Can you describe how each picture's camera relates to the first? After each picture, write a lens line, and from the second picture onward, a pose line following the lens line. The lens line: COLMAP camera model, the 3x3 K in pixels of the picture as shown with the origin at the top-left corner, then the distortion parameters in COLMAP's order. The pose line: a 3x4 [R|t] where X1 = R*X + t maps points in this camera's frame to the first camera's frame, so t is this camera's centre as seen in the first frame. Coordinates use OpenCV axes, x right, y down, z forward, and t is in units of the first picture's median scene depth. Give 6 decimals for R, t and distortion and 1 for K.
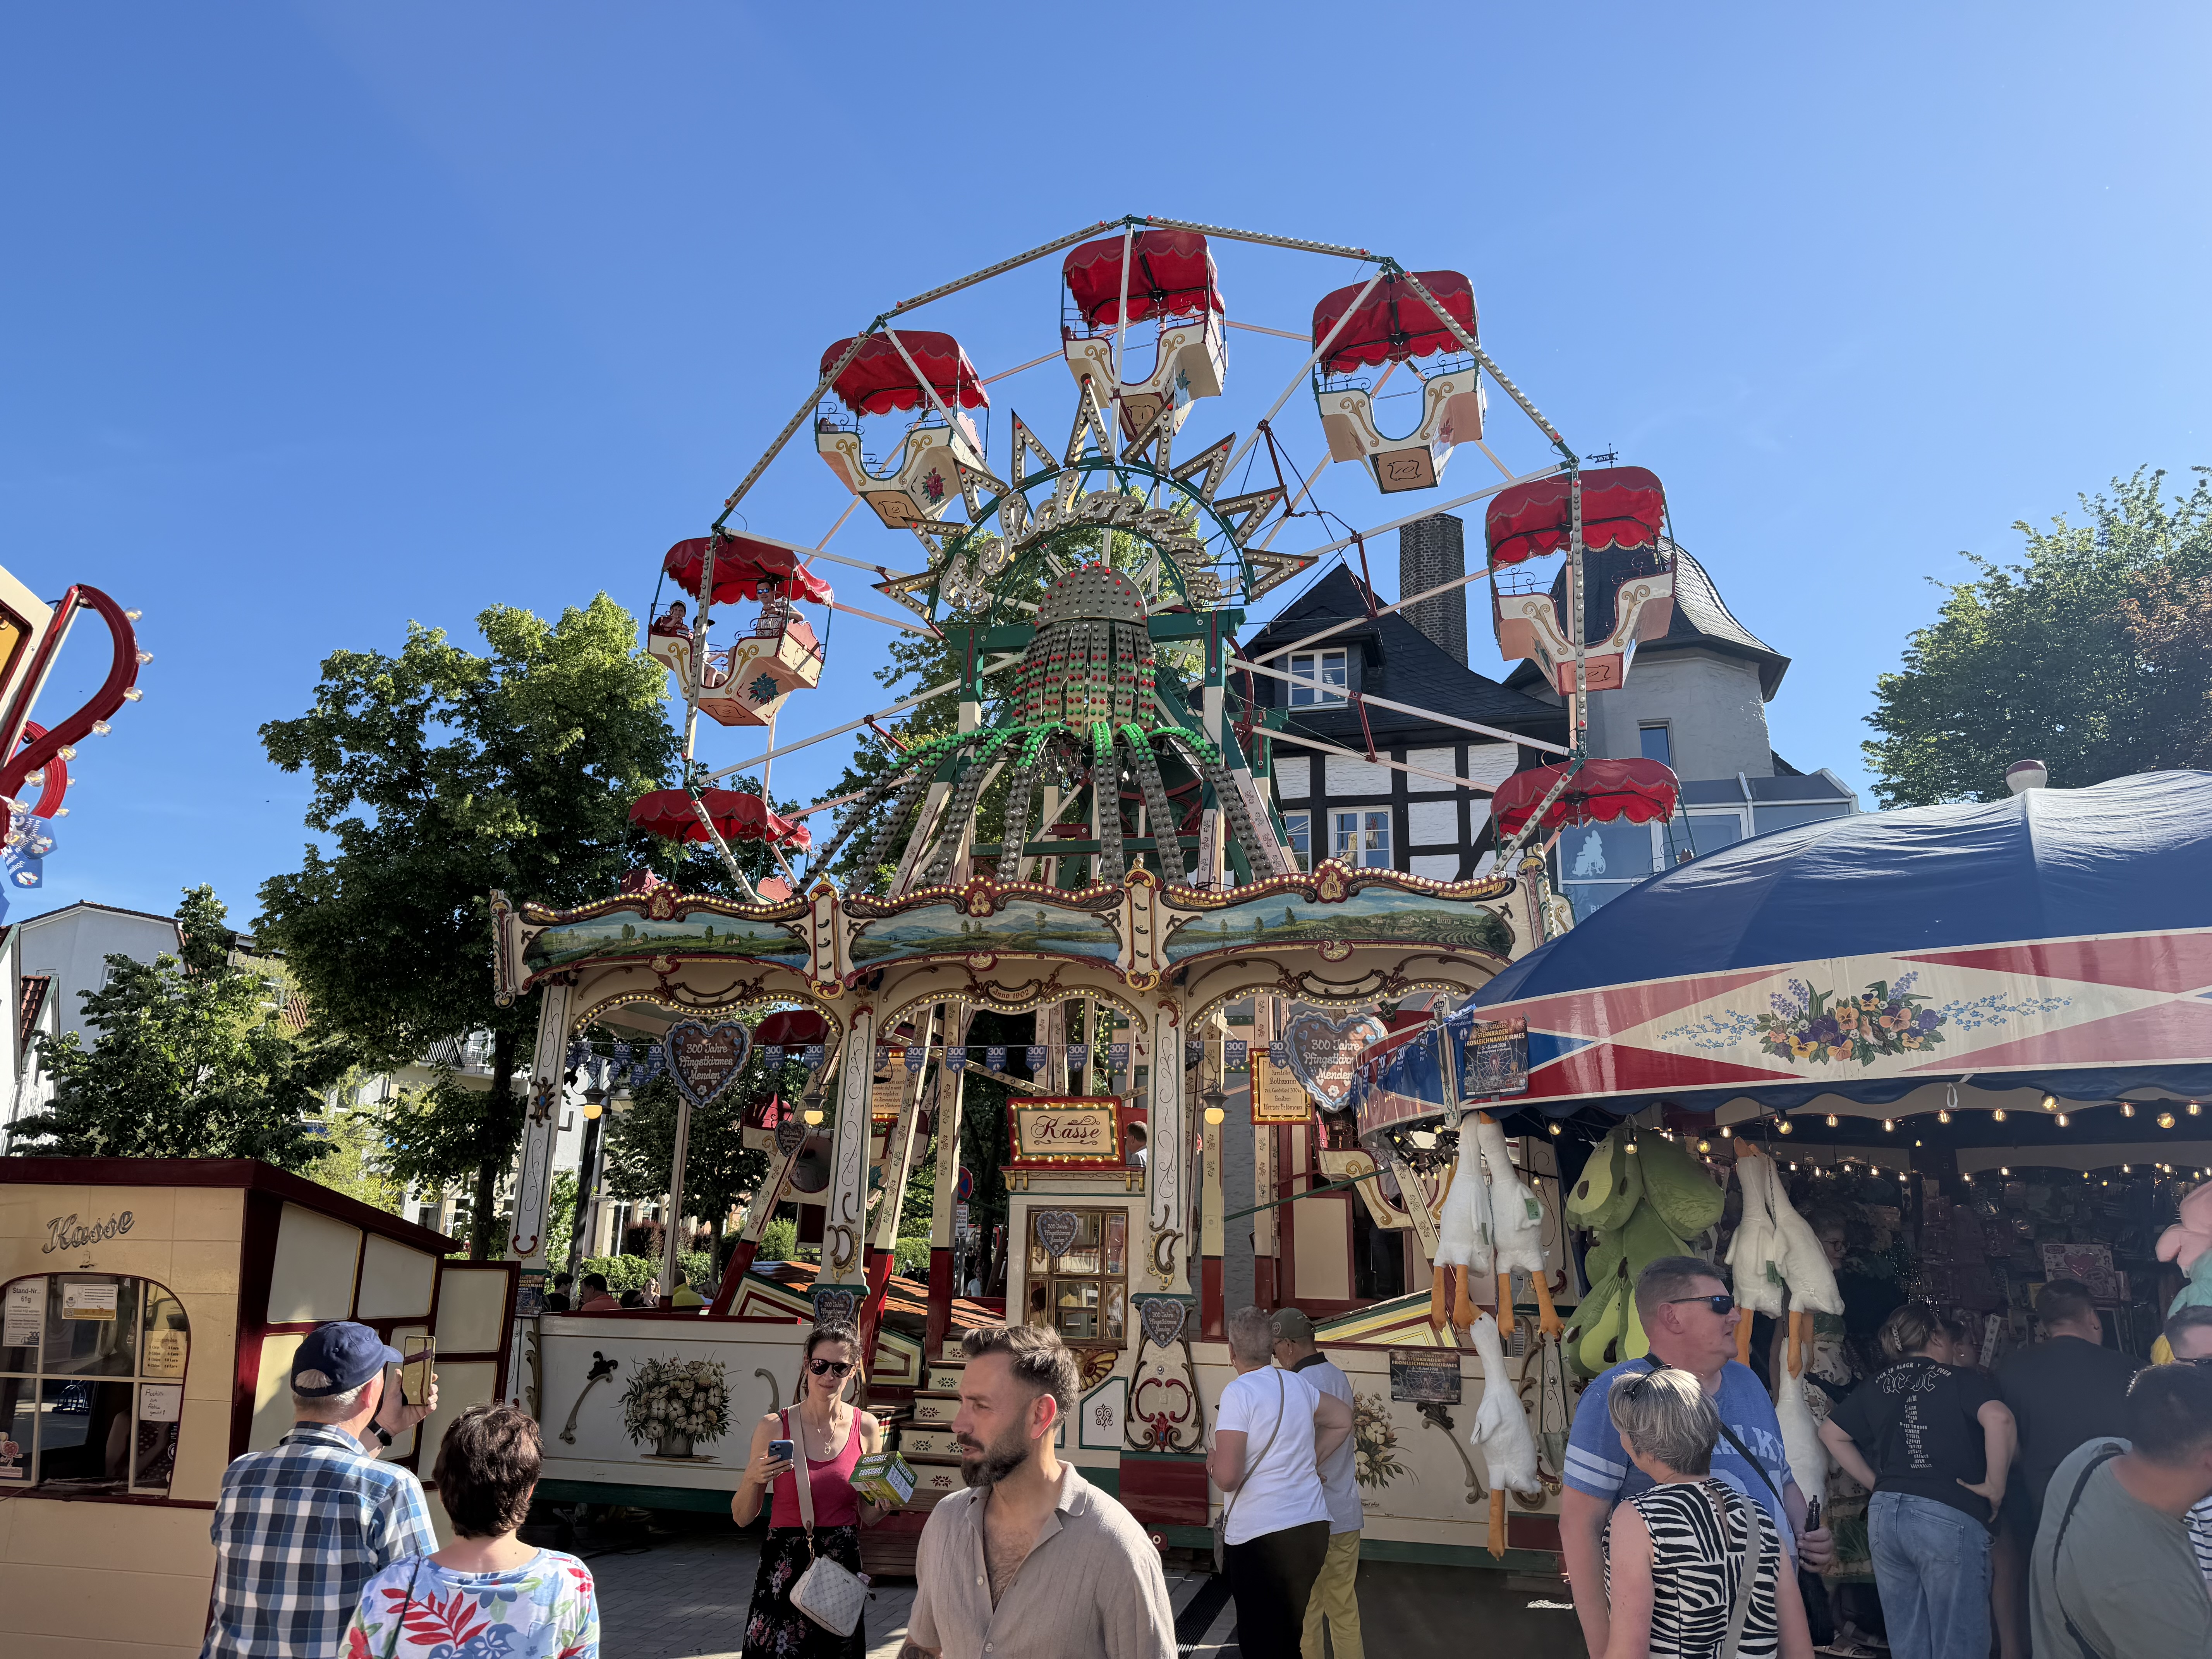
lens RADIAL K [[1571.2, 0, 1106.0], [0, 1571.2, 829.5], [0, 0, 1]] dist [0.182332, -0.294104]
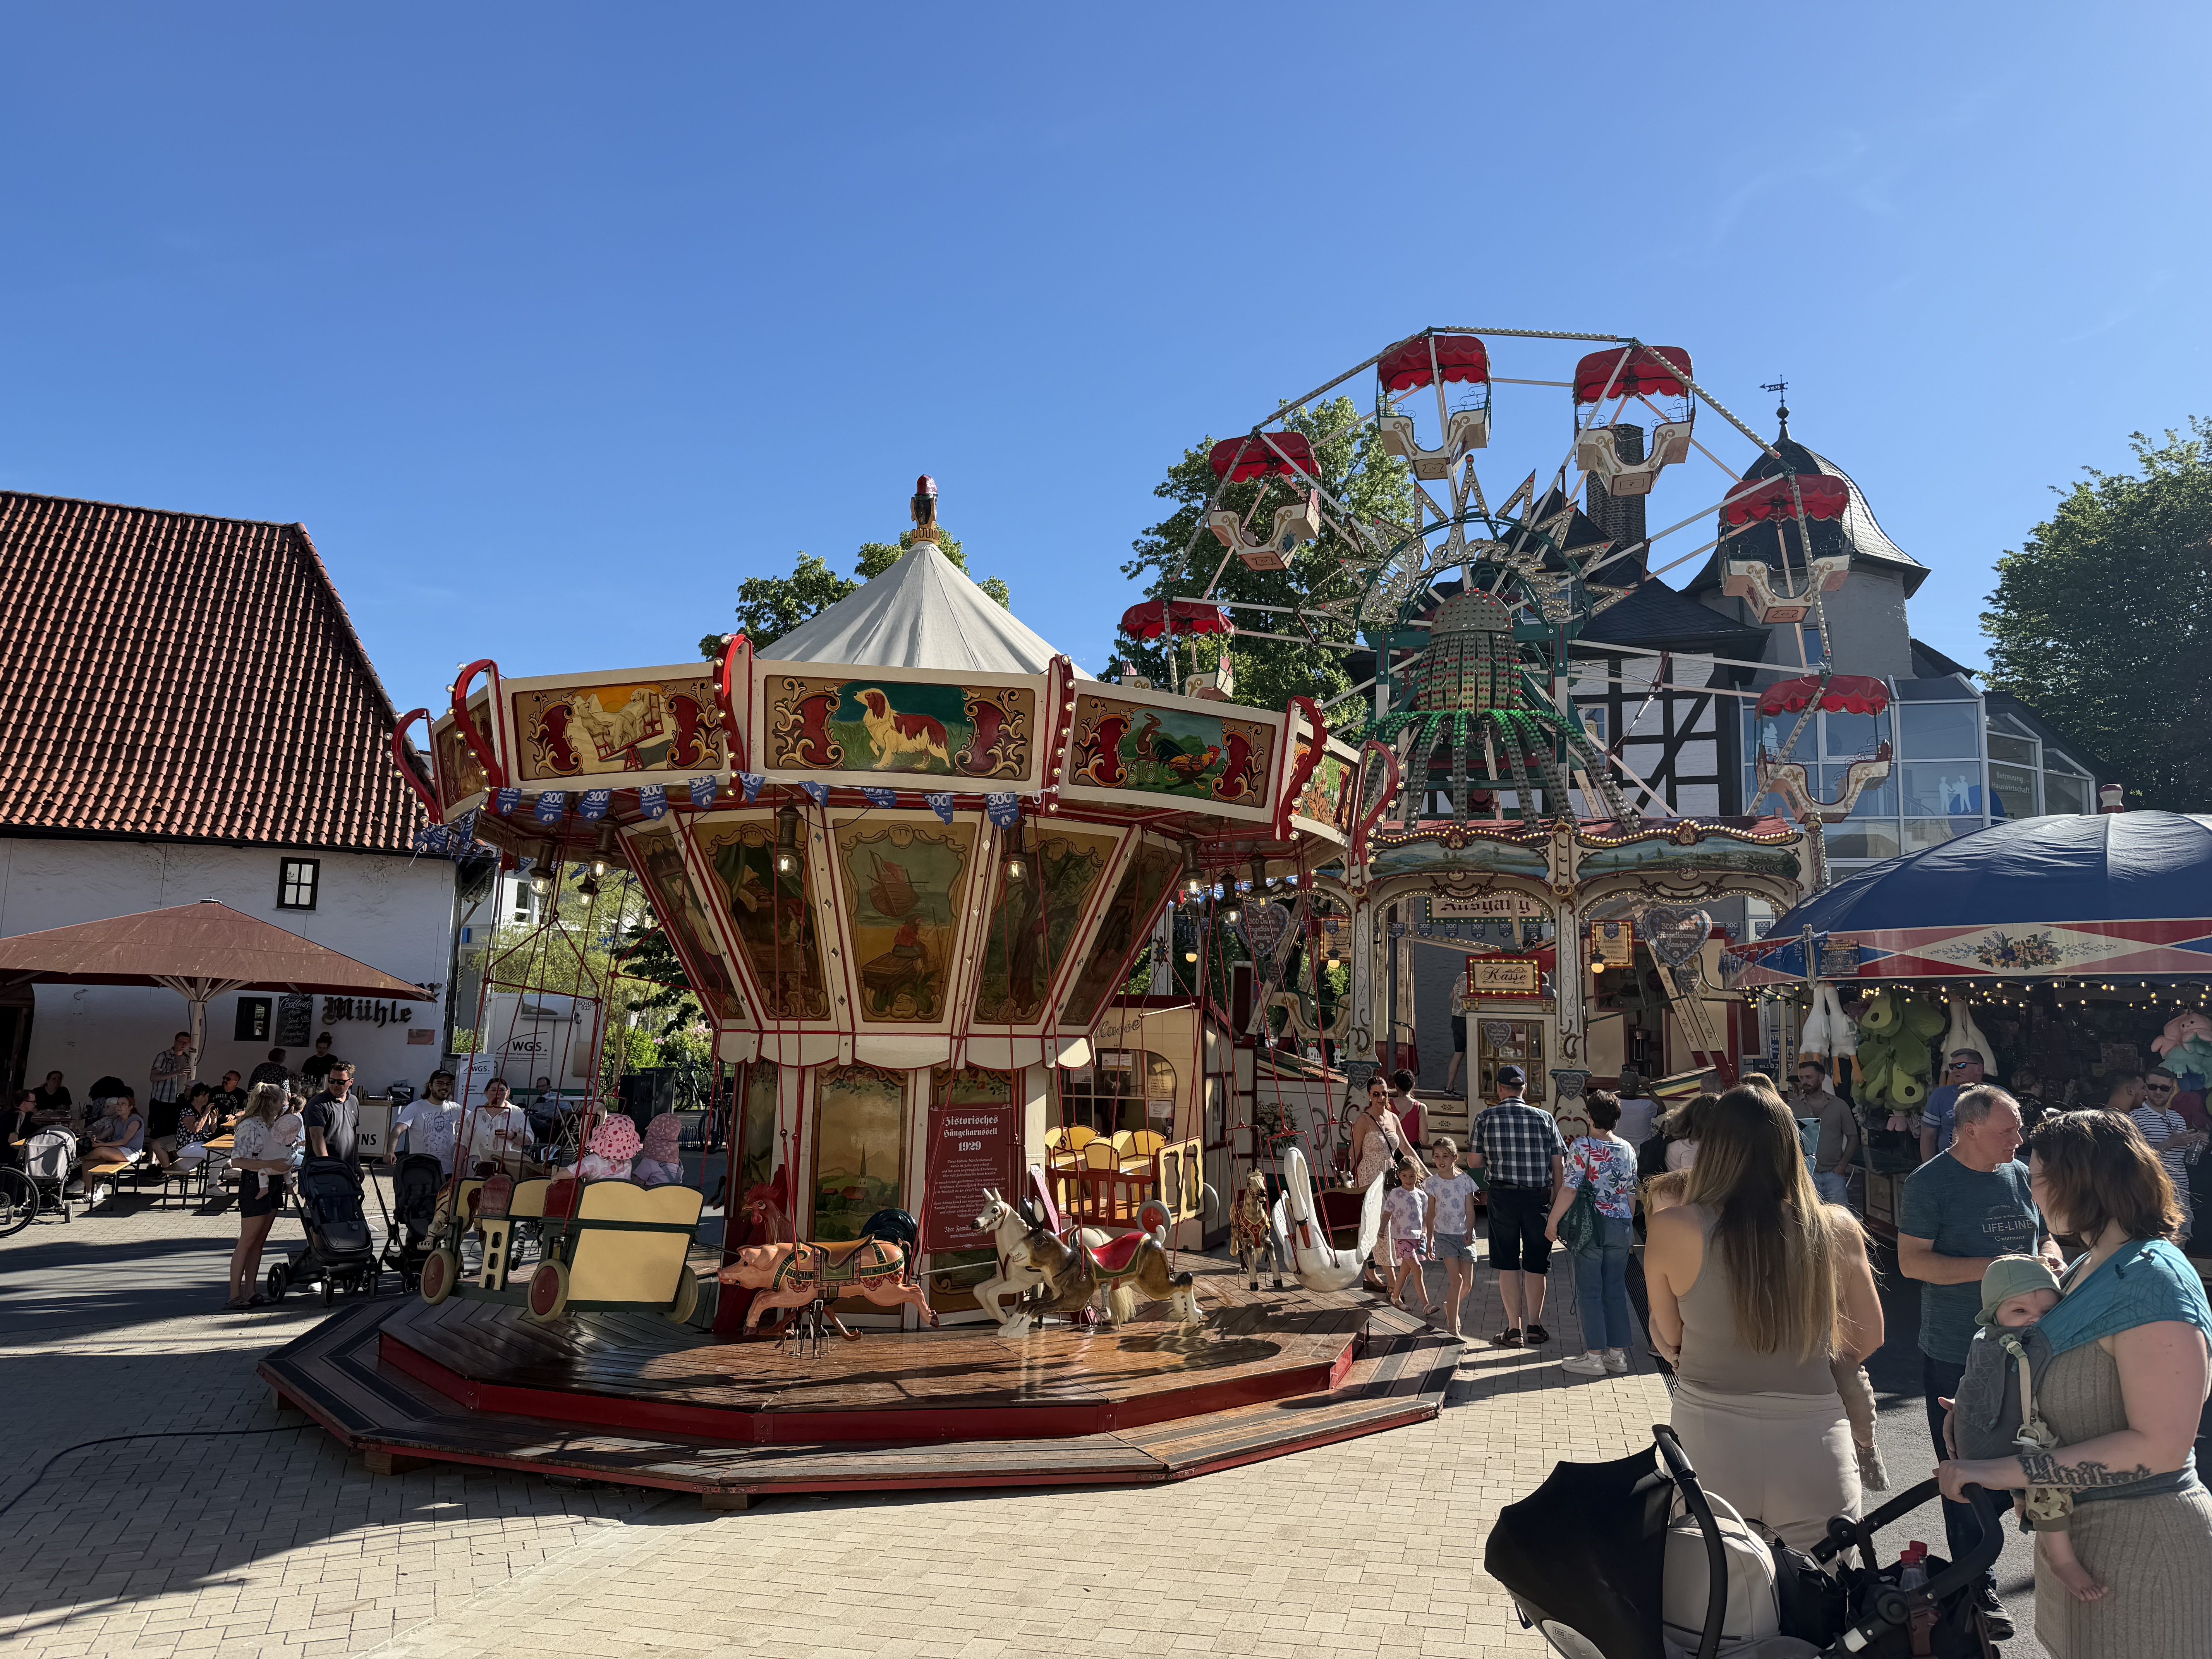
lens RADIAL K [[1610.5, 0, 986.3], [0, 1610.5, 830.6], [0, 0, 1]] dist [0.014239, -0.062687]
pose [[0.994983, -0.000681, -0.100042, -0.401912], [0.013497, 0.991748, 0.127489, -0.186531], [0.099129, -0.128200, 0.986782, -0.714839]]
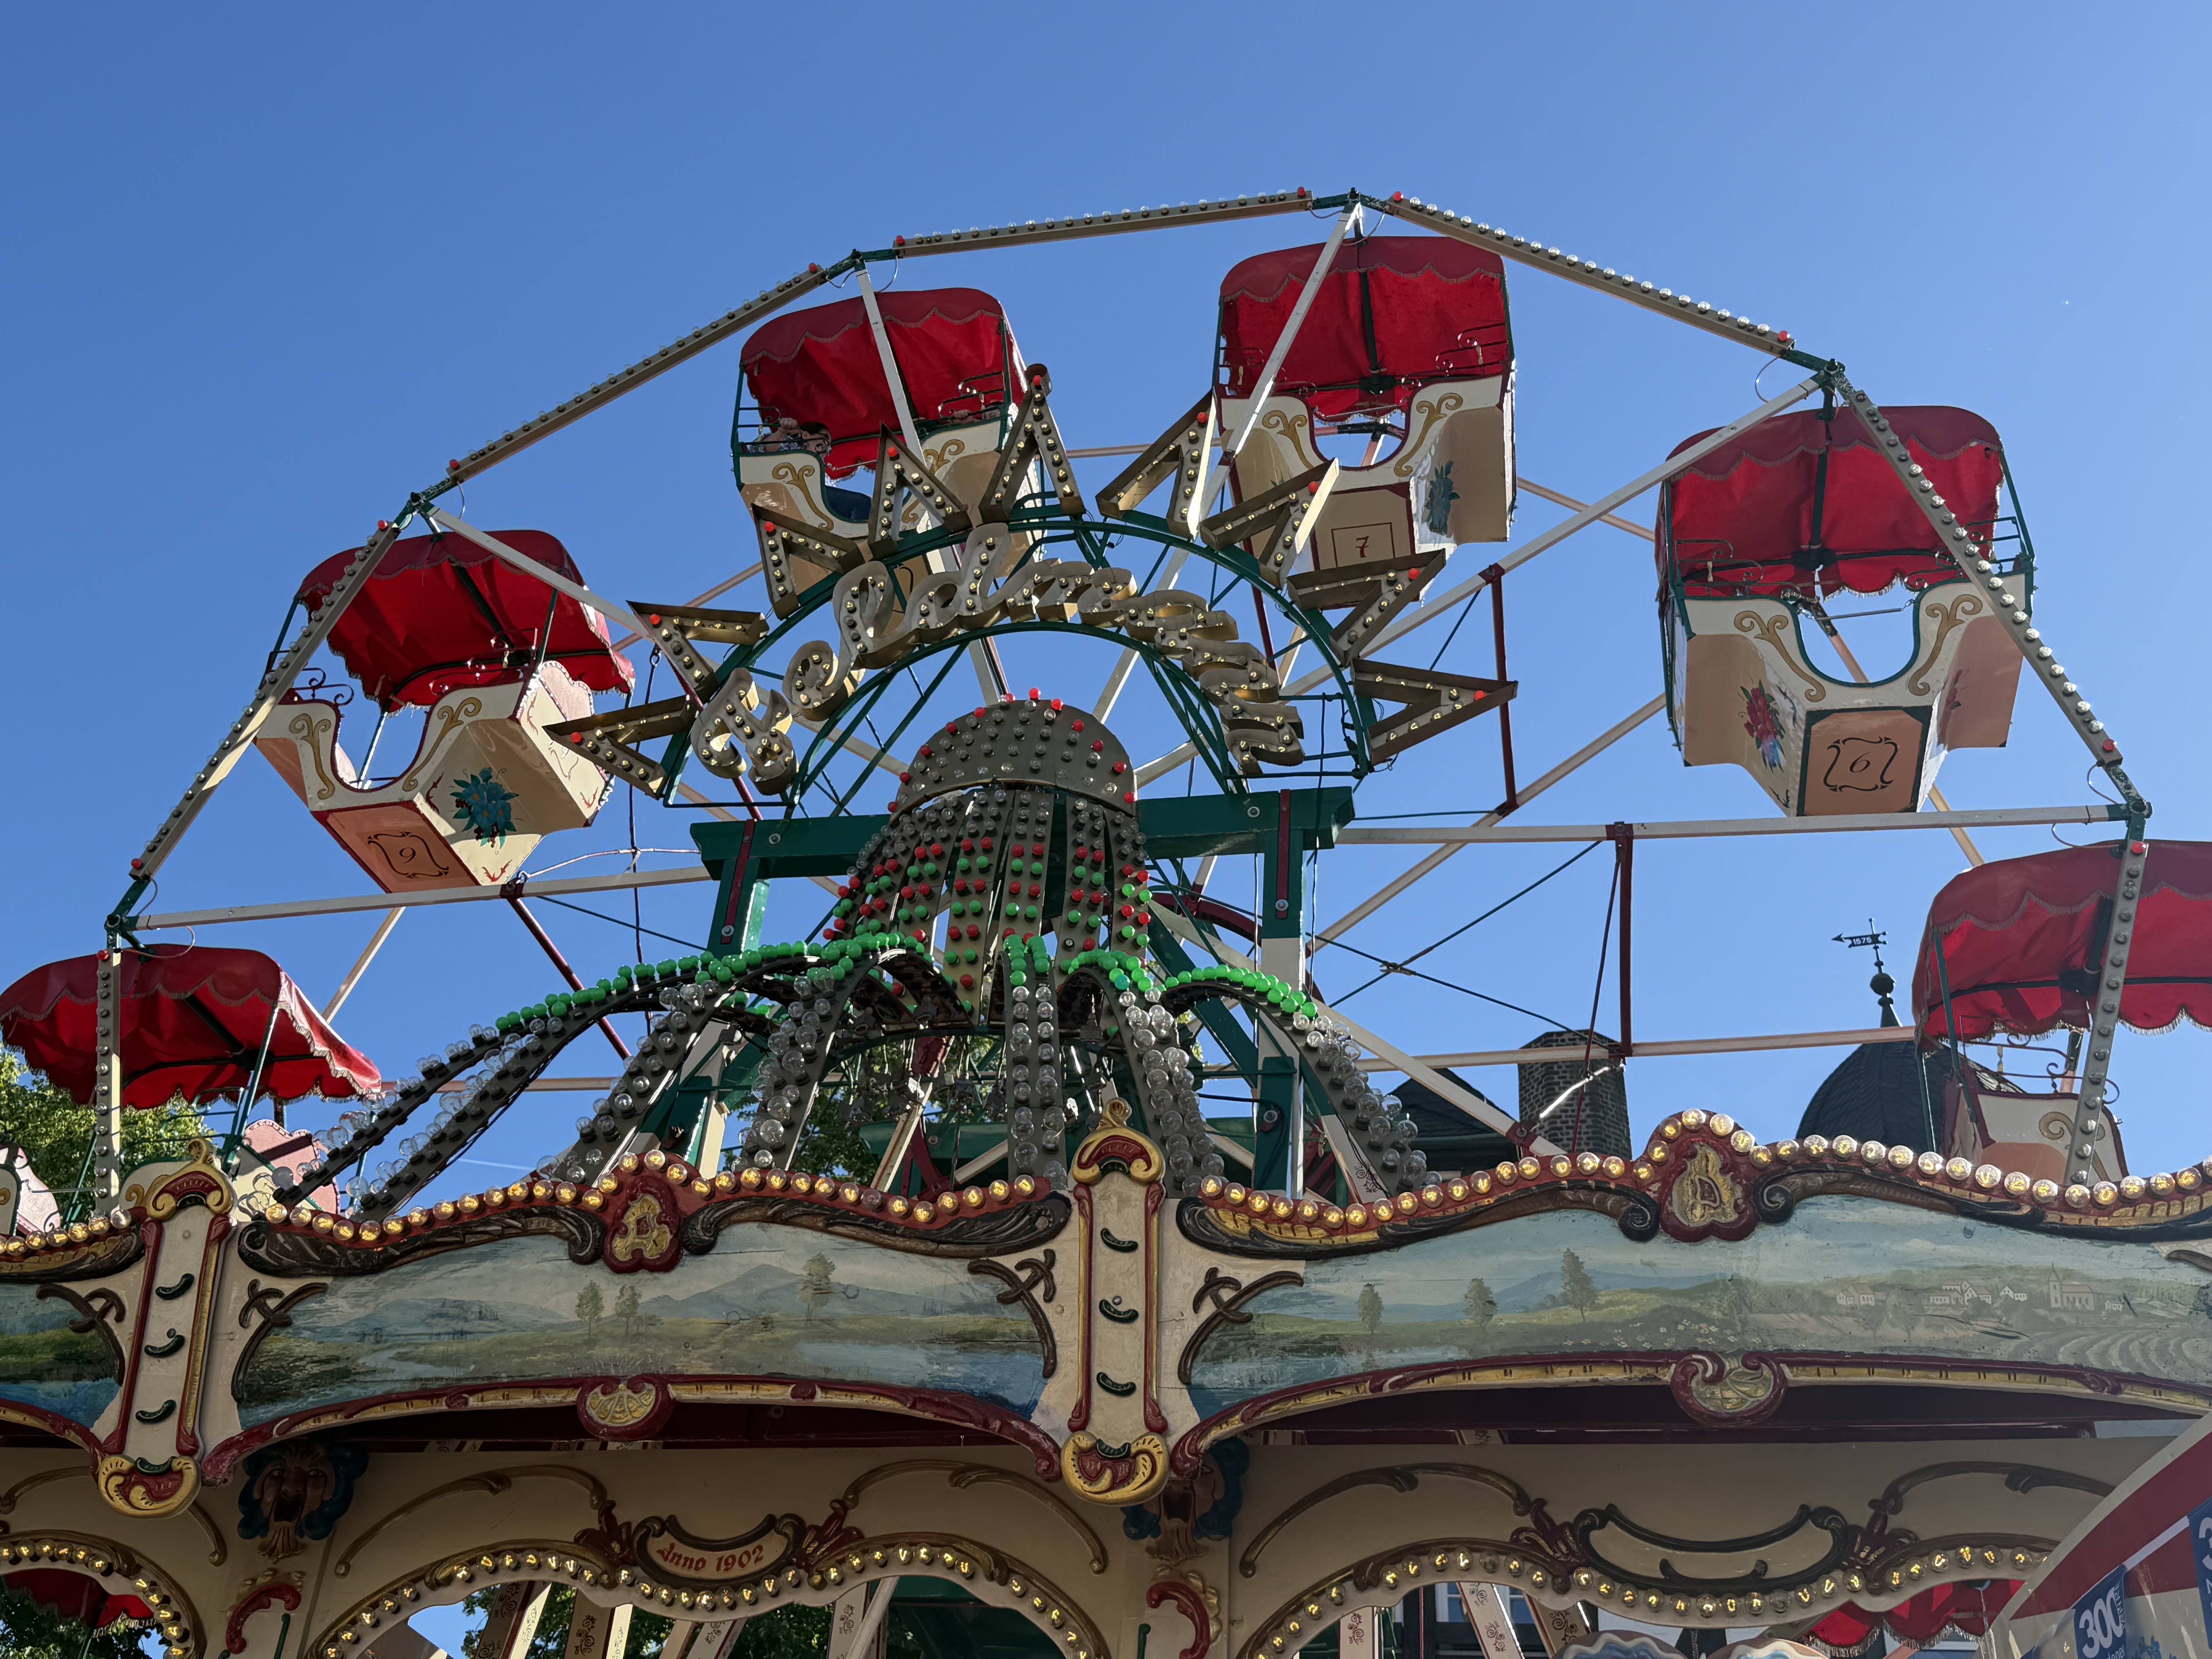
lens RADIAL K [[2261.7, 0, 1099.2], [0, 2261.7, 836.7], [0, 0, 1]] dist [0.234156, -0.530977]
pose [[0.997348, 0.068894, 0.023458, 0.000635], [-0.056434, 0.935622, -0.348462, 0.134425], [-0.045954, 0.346214, 0.937029, 0.503339]]
